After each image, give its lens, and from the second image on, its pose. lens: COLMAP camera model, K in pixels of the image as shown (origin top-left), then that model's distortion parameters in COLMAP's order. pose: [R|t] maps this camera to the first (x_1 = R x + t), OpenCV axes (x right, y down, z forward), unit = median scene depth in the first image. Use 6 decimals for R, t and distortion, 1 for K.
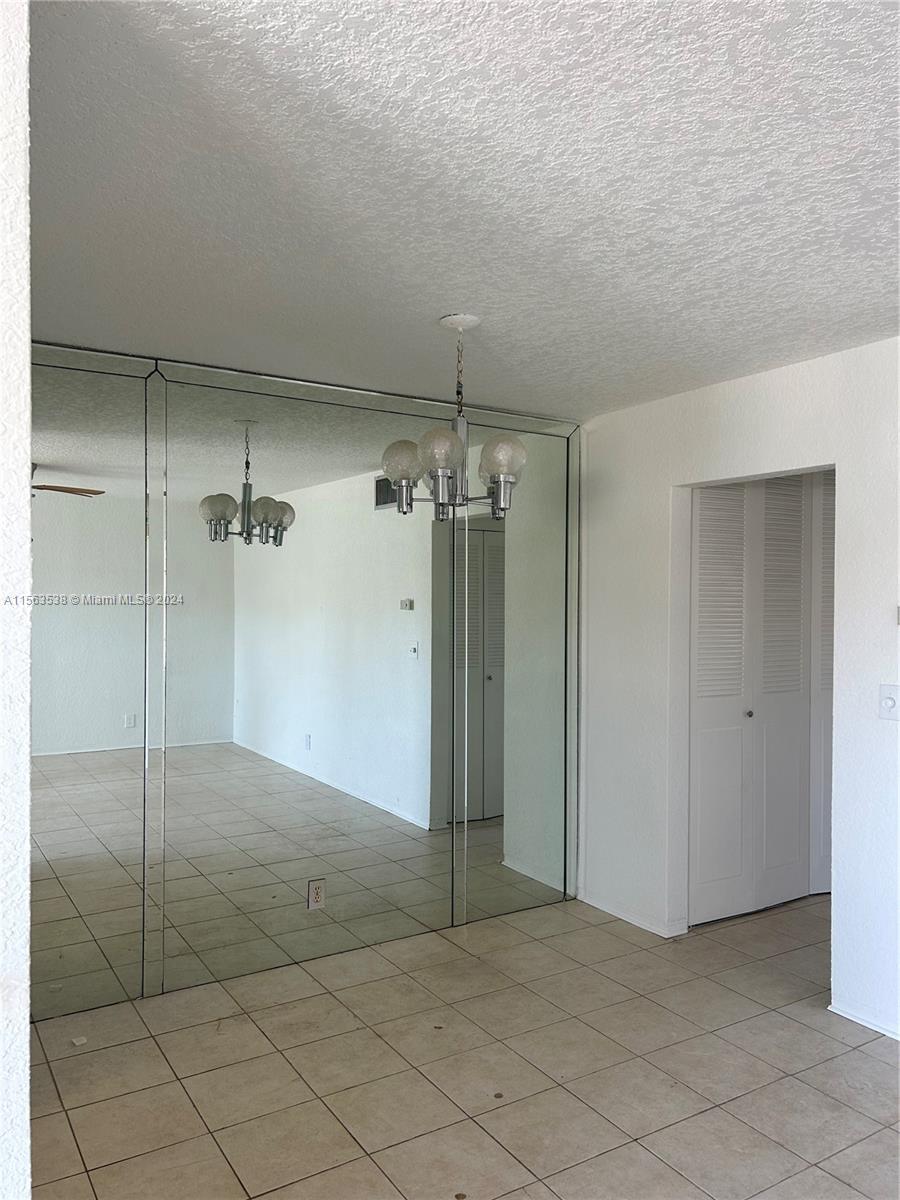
lens RADIAL K [[906.6, 0, 449.4], [0, 906.6, 609.3], [0, 0, 1]] dist [0.049570, -0.053844]
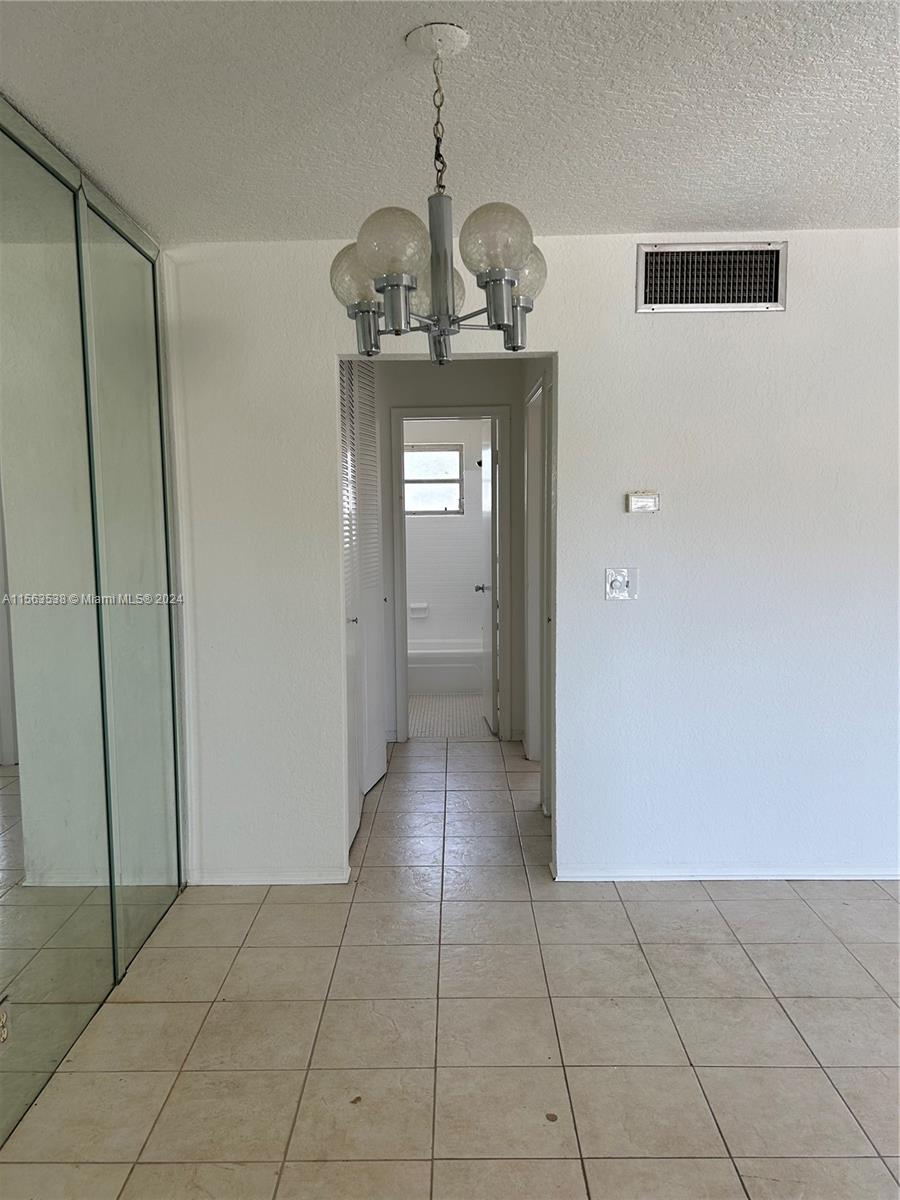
lens RADIAL K [[906.6, 0, 445.7], [0, 906.6, 611.6], [0, 0, 1]] dist [0.049570, -0.053844]
pose [[0.532258, -0.102891, 0.840306, -0.504627], [0.024565, 0.994046, 0.106156, 0.013915], [-0.846226, -0.035860, 0.531617, 0.561953]]
